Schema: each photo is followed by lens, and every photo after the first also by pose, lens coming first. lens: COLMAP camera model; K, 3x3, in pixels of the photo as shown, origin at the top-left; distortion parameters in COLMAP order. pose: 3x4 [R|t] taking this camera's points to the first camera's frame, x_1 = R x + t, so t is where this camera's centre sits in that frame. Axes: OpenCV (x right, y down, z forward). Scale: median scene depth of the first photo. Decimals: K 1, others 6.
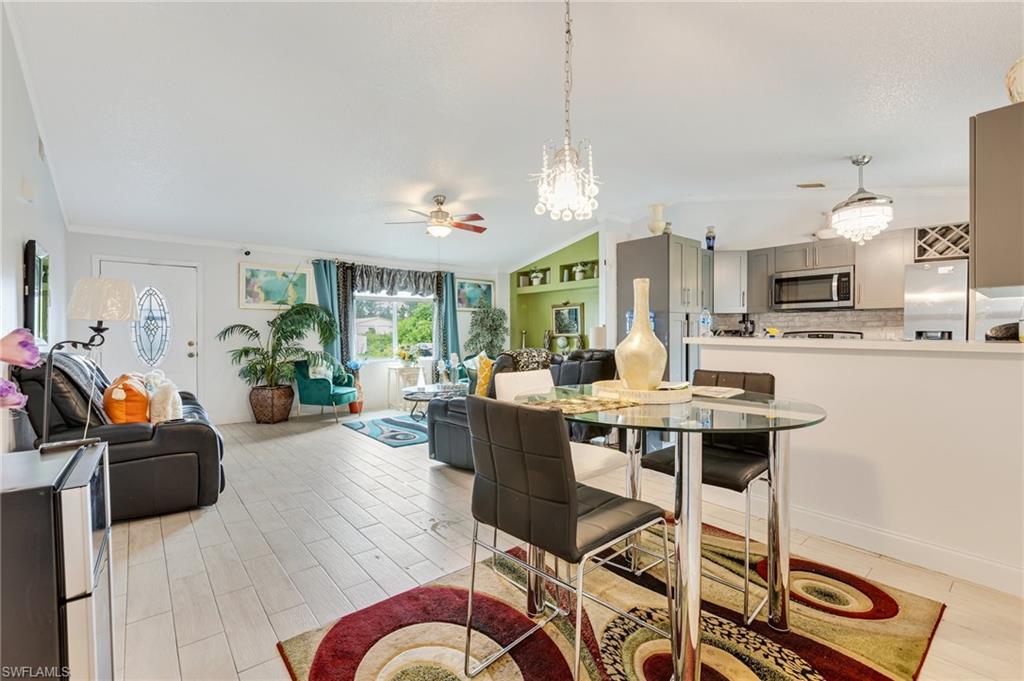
lens RADIAL K [[455.5, 0, 512.0], [0, 455.5, 340.5], [0, 0, 1]] dist [0.000462, 0.000208]
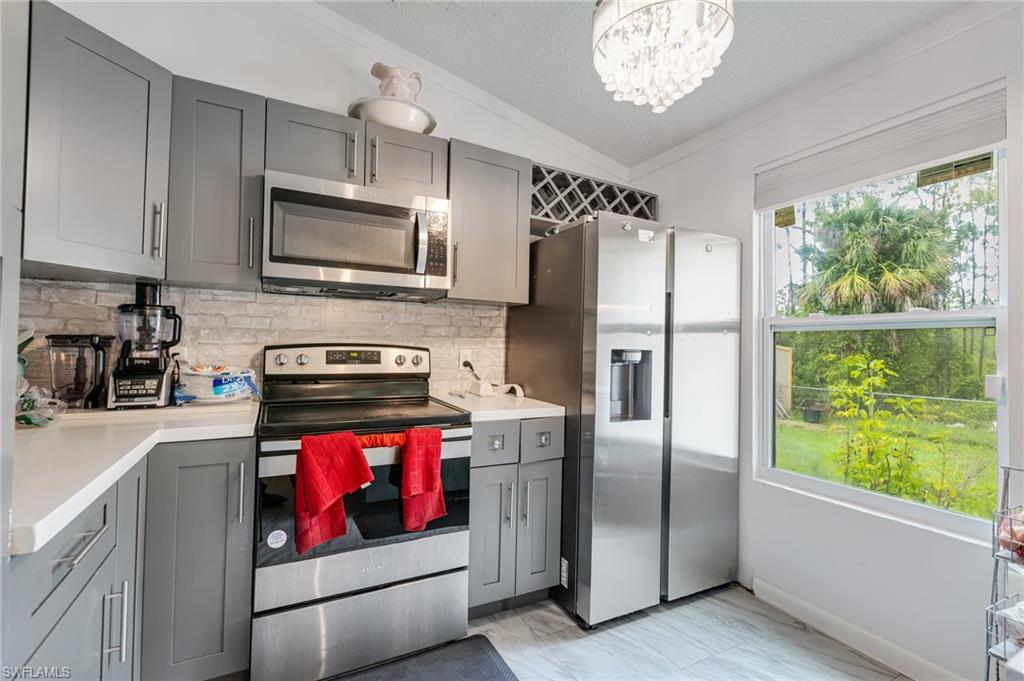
lens RADIAL K [[462.9, 0, 512.0], [0, 462.9, 335.1], [0, 0, 1]] dist [0.000429, 0.000127]
pose [[0.198631, 0.027561, 0.979687, 0.311050], [-0.001072, 0.999610, -0.027904, -0.018211], [-0.980074, 0.004492, 0.198583, 0.845267]]
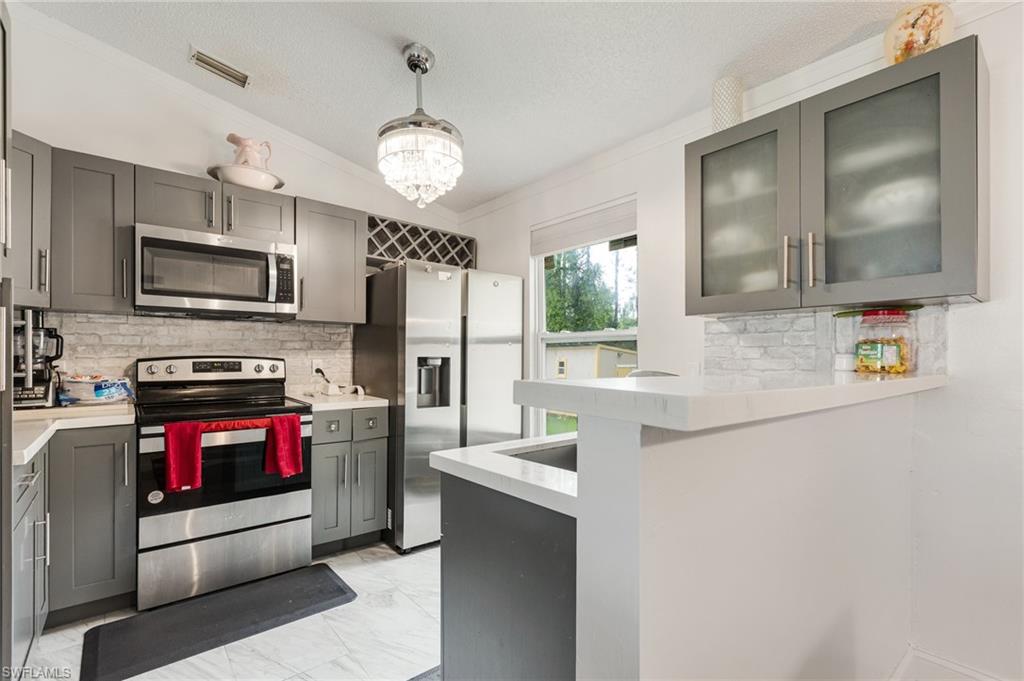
lens RADIAL K [[470.1, 0, 513.1], [0, 470.1, 354.5], [0, 0, 1]] dist [0.000292, -0.000526]
pose [[-0.013098, 0.006315, 0.999894, 0.134014], [0.016175, 0.999851, -0.006103, -0.014503], [-0.999783, 0.016094, -0.013198, 0.725627]]
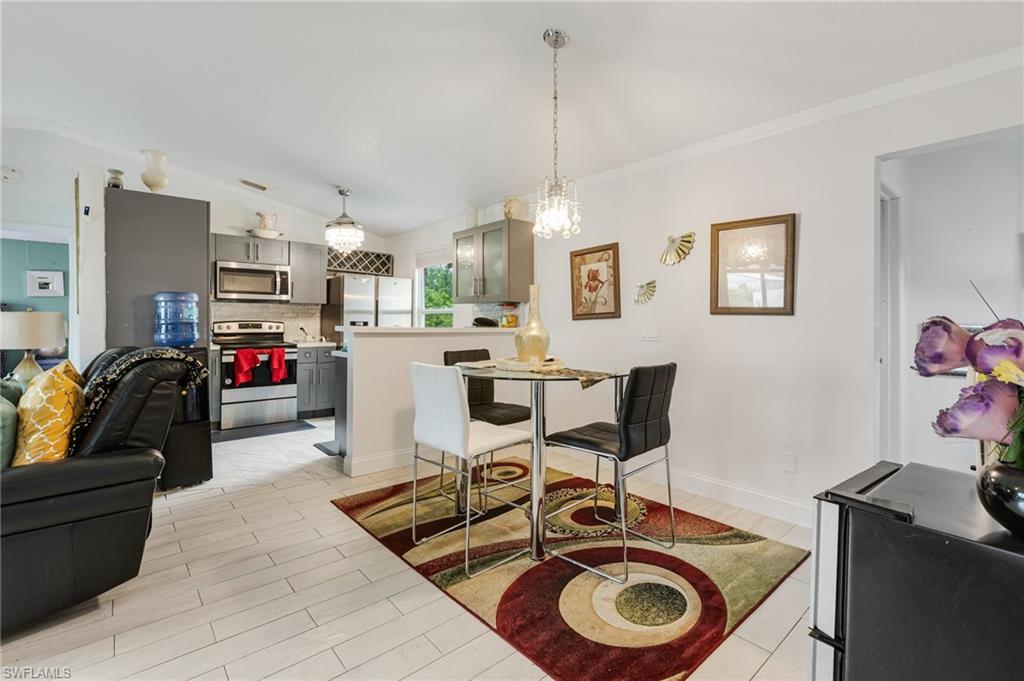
lens RADIAL K [[463.0, 0, 513.6], [0, 463.0, 320.1], [0, 0, 1]] dist [-0.000357, -0.000046]
pose [[-0.029173, 0.005793, 0.999558, -0.478972], [0.014223, 0.999884, -0.005380, -0.008048], [-0.999473, 0.014060, -0.029252, 0.448945]]
